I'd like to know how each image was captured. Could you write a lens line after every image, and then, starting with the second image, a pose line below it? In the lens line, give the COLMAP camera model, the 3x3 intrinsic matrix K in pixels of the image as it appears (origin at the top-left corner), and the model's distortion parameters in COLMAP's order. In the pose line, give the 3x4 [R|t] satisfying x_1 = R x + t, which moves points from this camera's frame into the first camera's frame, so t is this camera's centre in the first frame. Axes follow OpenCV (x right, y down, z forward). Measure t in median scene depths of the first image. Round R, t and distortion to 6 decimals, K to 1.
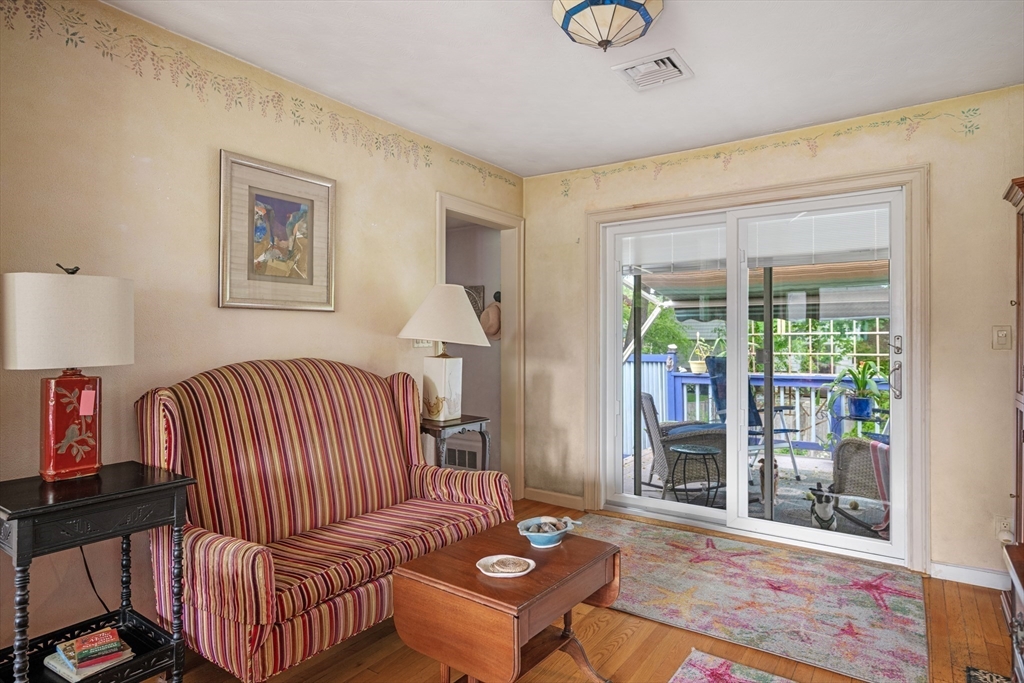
lens RADIAL K [[572.0, 0, 512.0], [0, 572.0, 341.5], [0, 0, 1]] dist [0.001414, 0.000659]
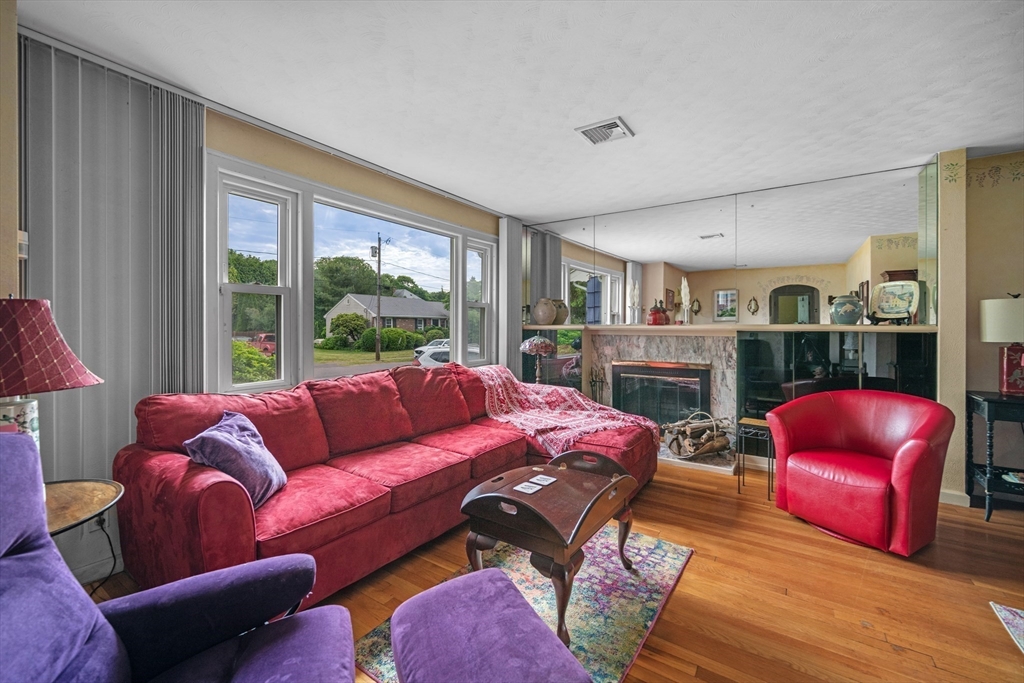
lens RADIAL K [[425.4, 0, 512.6], [0, 425.4, 331.0], [0, 0, 1]] dist [0.000284, -0.000055]
pose [[0.020896, -0.000168, -0.999782, 0.759722], [0.005811, 0.999983, -0.000046, -0.006438], [0.999765, -0.005809, 0.020897, -0.887757]]
